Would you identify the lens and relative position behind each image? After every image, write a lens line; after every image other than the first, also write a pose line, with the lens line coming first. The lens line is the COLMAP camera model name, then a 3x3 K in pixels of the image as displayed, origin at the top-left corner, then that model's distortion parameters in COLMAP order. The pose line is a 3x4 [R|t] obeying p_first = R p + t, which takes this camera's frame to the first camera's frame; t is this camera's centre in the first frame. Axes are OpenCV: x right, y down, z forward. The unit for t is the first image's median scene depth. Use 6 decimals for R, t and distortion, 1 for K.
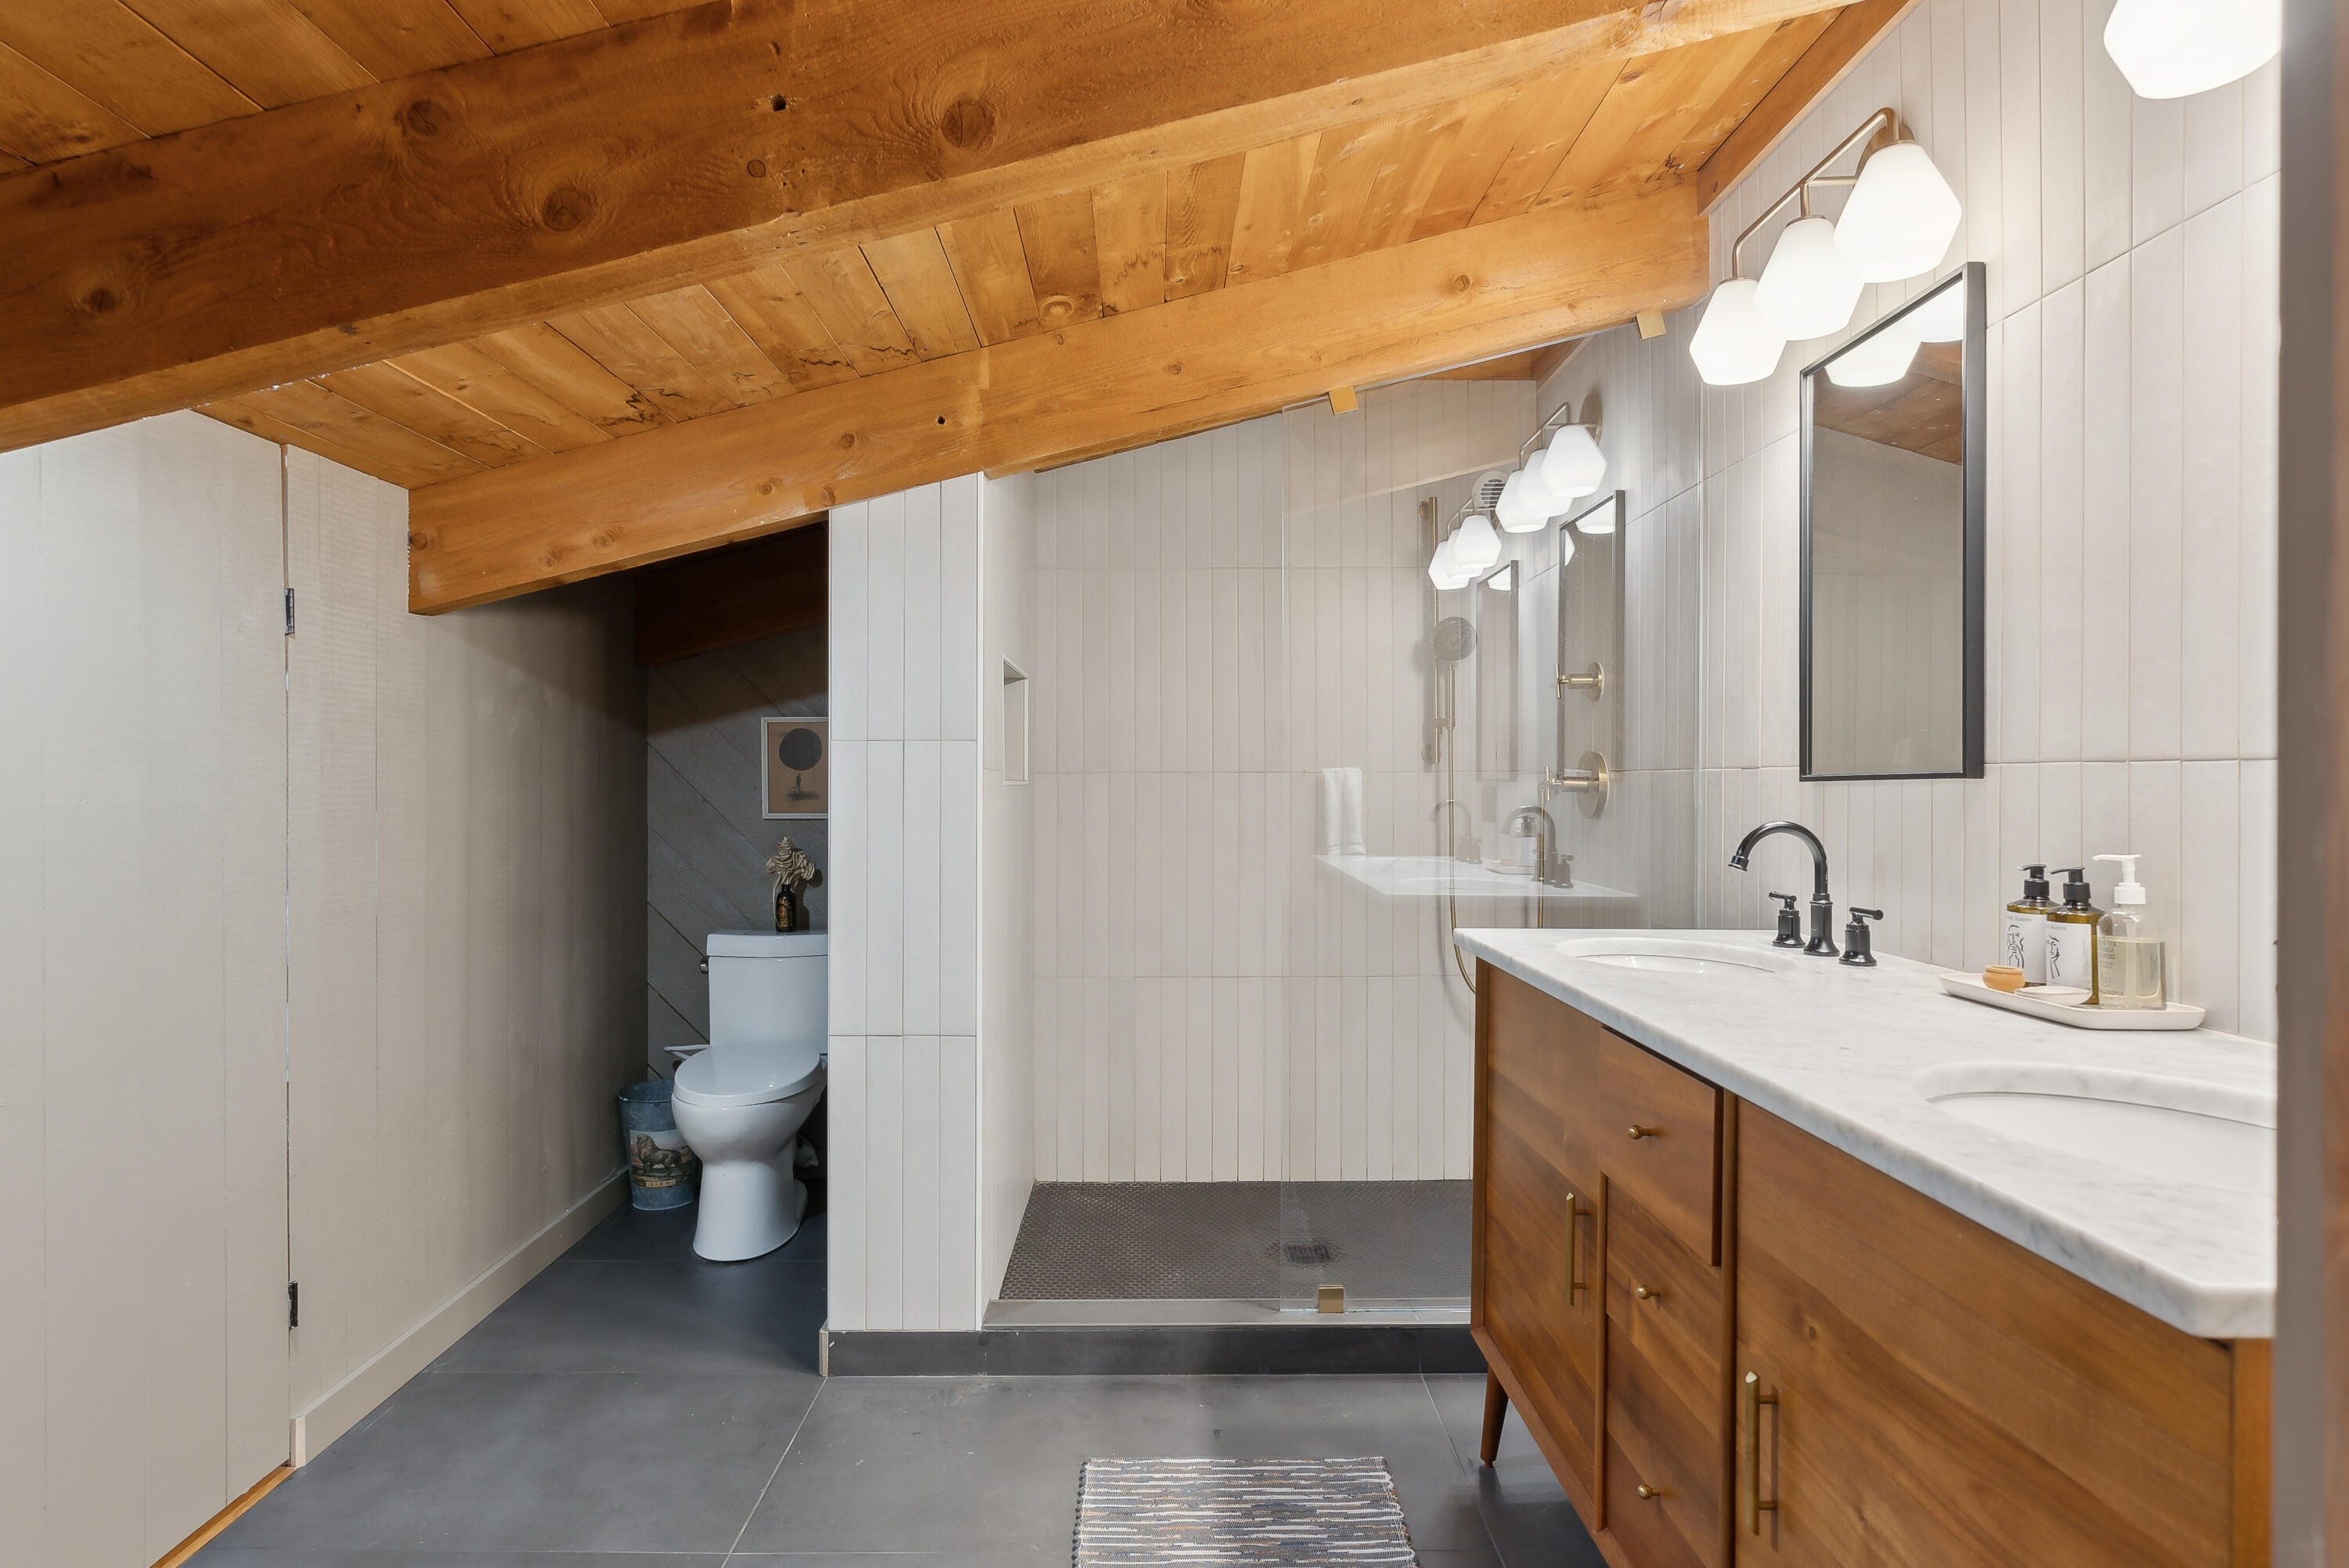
lens RADIAL K [[1306.9, 0, 1173.2], [0, 1306.9, 780.9], [0, 0, 1]] dist [0.002628, 0.000653]
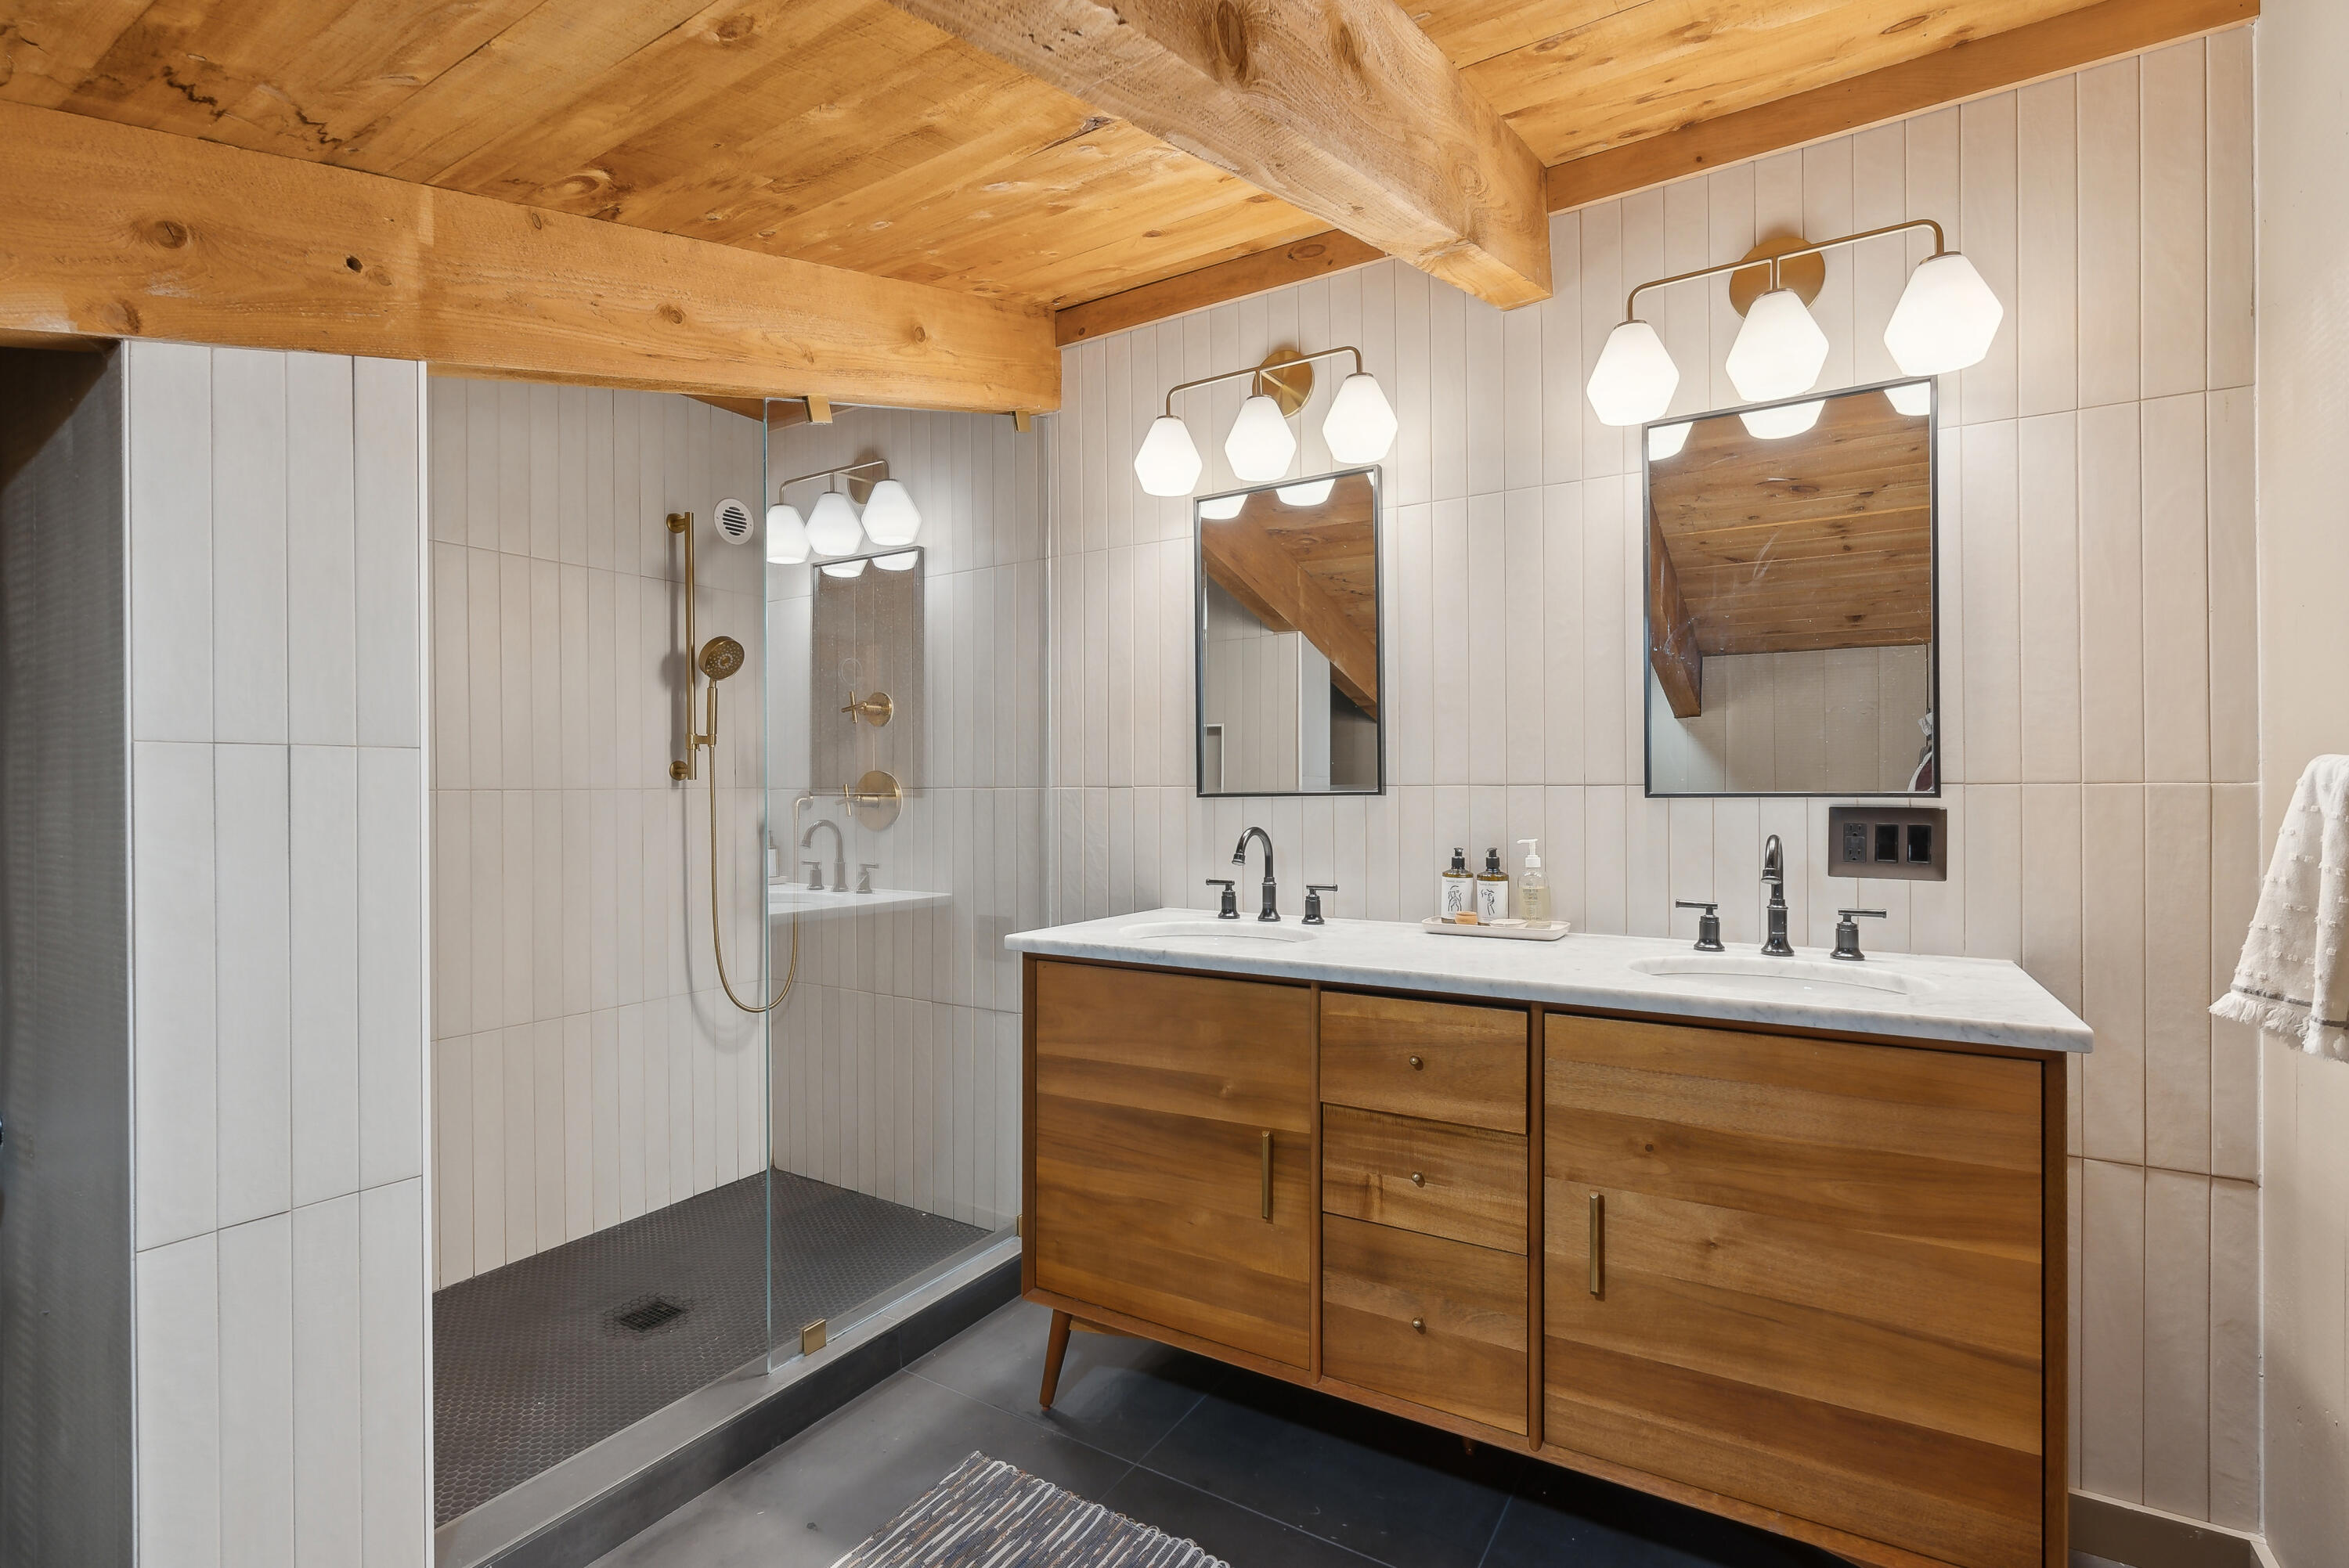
lens RADIAL K [[1074.9, 0, 1171.2], [0, 1074.9, 791.5], [0, 0, 1]] dist [-0.013481, 0.005437]
pose [[0.537117, -0.003443, 0.843501, -0.412858], [0.006086, 0.999981, 0.000206, -0.005430], [-0.843486, 0.005023, 0.537128, 0.359721]]
